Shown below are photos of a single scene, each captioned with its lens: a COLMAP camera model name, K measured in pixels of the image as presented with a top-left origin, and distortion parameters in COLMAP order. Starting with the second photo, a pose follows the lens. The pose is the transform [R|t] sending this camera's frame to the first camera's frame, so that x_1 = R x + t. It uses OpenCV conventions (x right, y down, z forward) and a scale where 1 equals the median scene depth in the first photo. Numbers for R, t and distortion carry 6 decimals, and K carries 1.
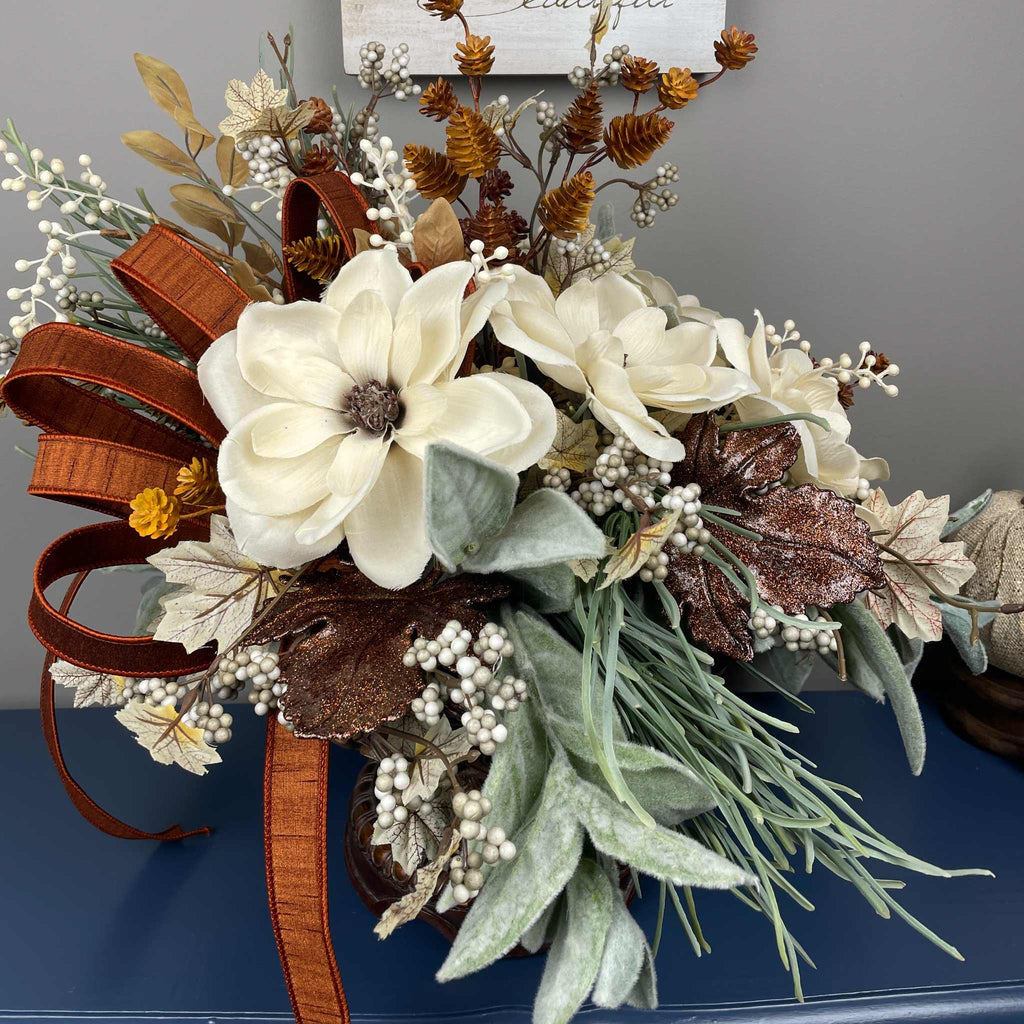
lens RADIAL K [[1038.7, 0, 499.1], [0, 1038.7, 353.8], [0, 0, 1]] dist [0.098934, -0.149759]
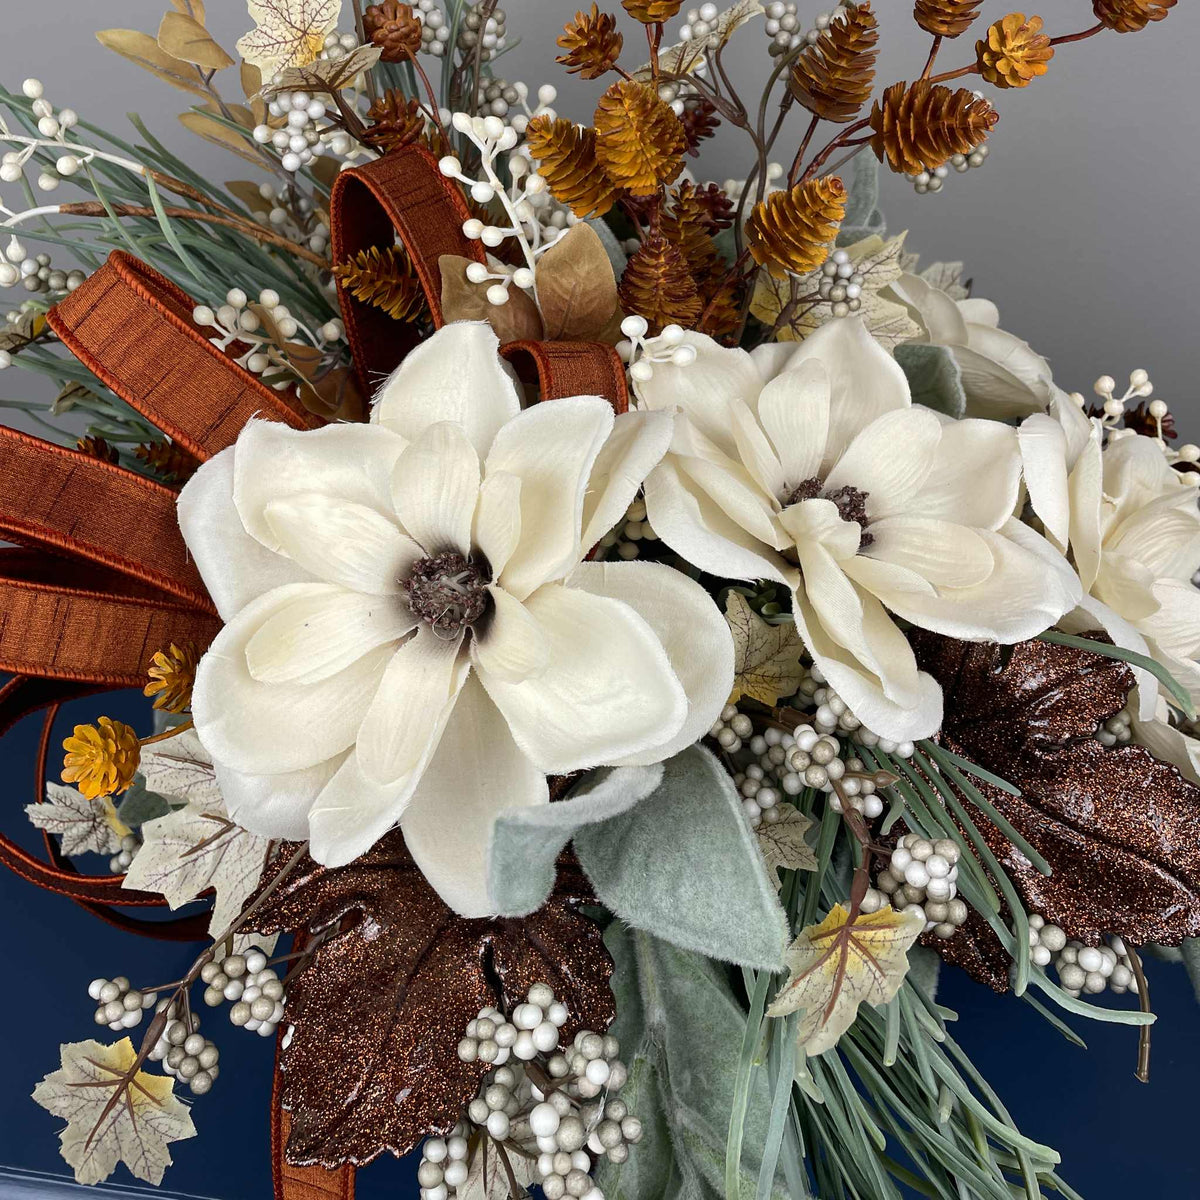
lens RADIAL K [[1218.1, 0, 602.6], [0, 1218.1, 382.9], [0, 0, 1]] dist [0.099710, -0.153733]
pose [[0.993168, 0.081121, -0.083879, 0.024279], [-0.055980, 0.961938, 0.267474, -0.271659], [0.102385, -0.260951, 0.959907, 0.329971]]
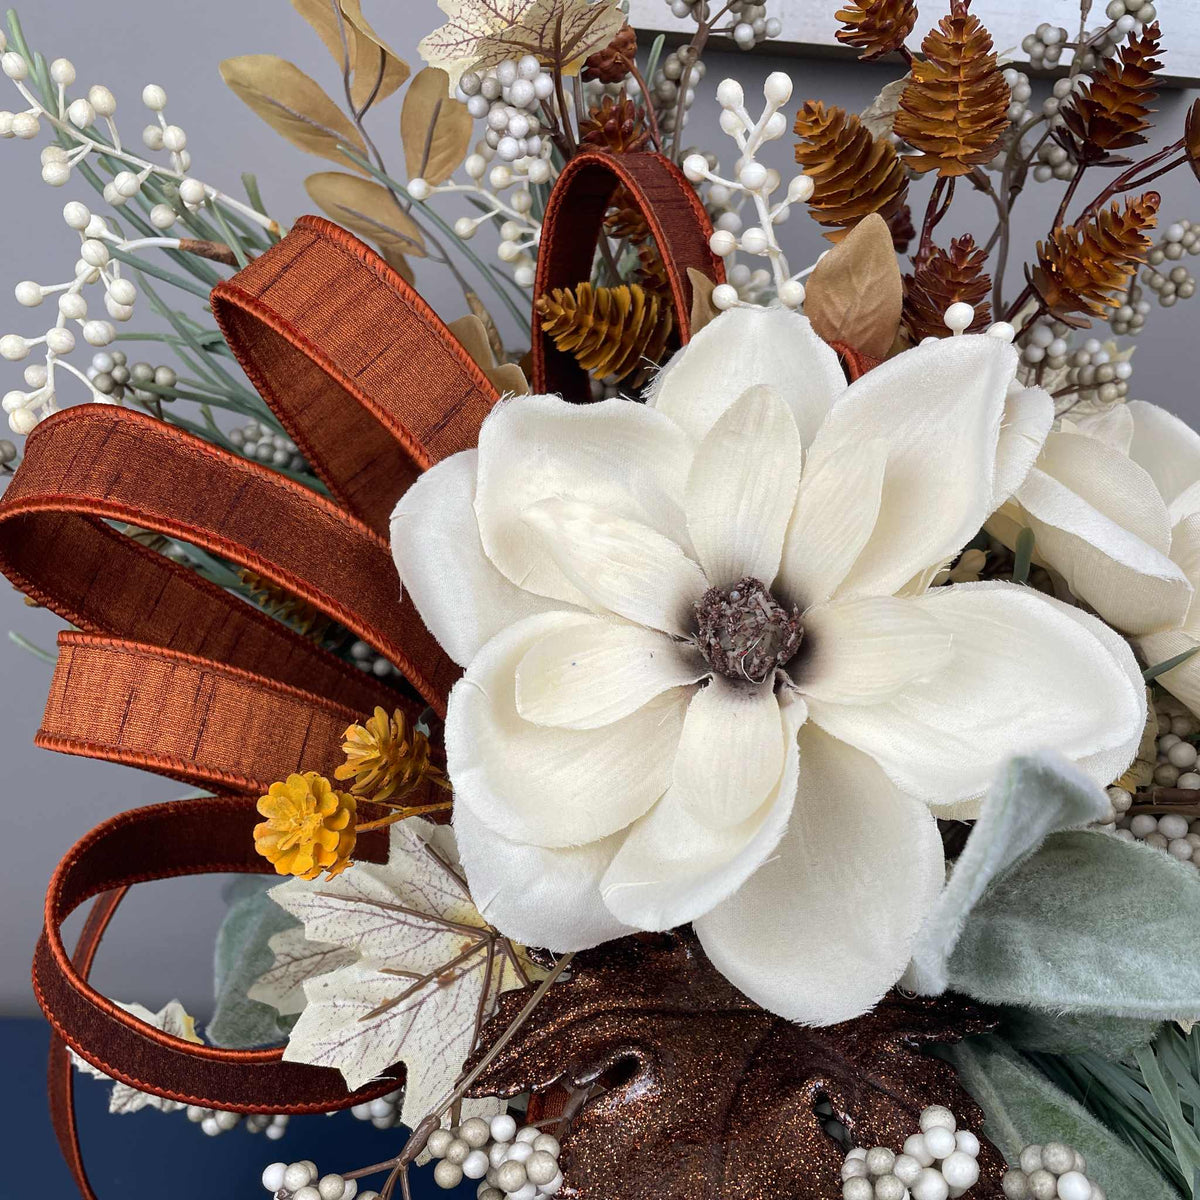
lens RADIAL K [[1228.1, 0, 608.2], [0, 1228.1, 697.8], [0, 0, 1]] dist [0.092088, -0.148801]
pose [[0.996819, 0.075804, 0.024631, -0.195073], [-0.078404, 0.988156, 0.131912, 0.009682], [-0.014339, -0.133424, 0.990955, 0.419150]]
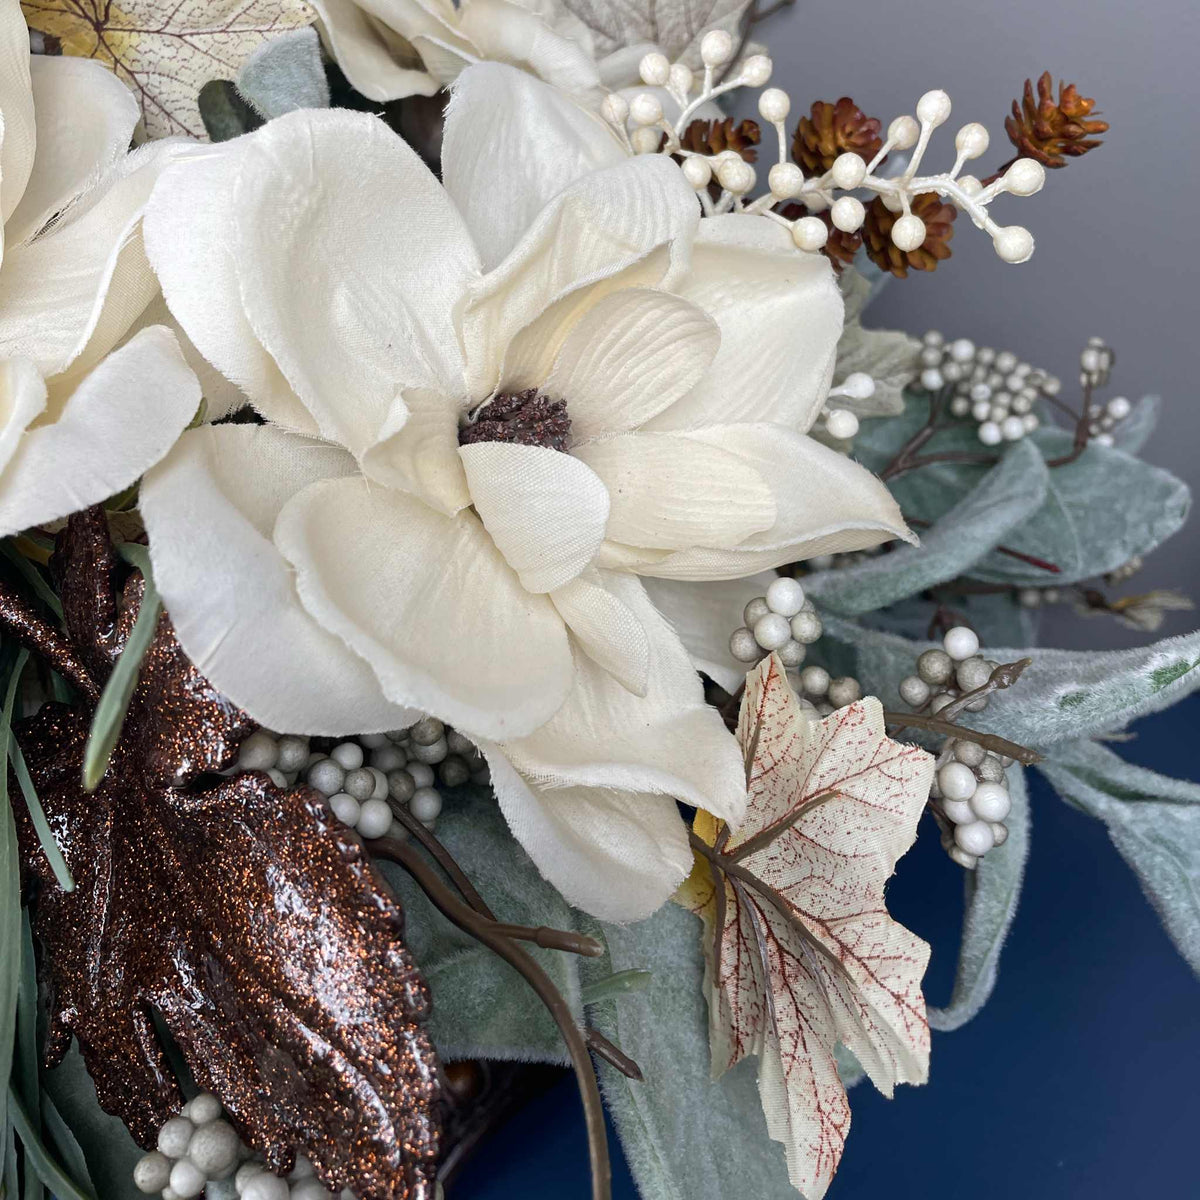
lens RADIAL K [[1241.3, 0, 600.7], [0, 1241.3, 429.9], [0, 0, 1]] dist [0.090195, -0.167770]
pose [[0.942076, 0.031066, -0.333957, 0.502162], [0.108234, 0.914273, 0.390372, -0.099241], [0.317456, -0.403905, 0.857952, 0.794160]]
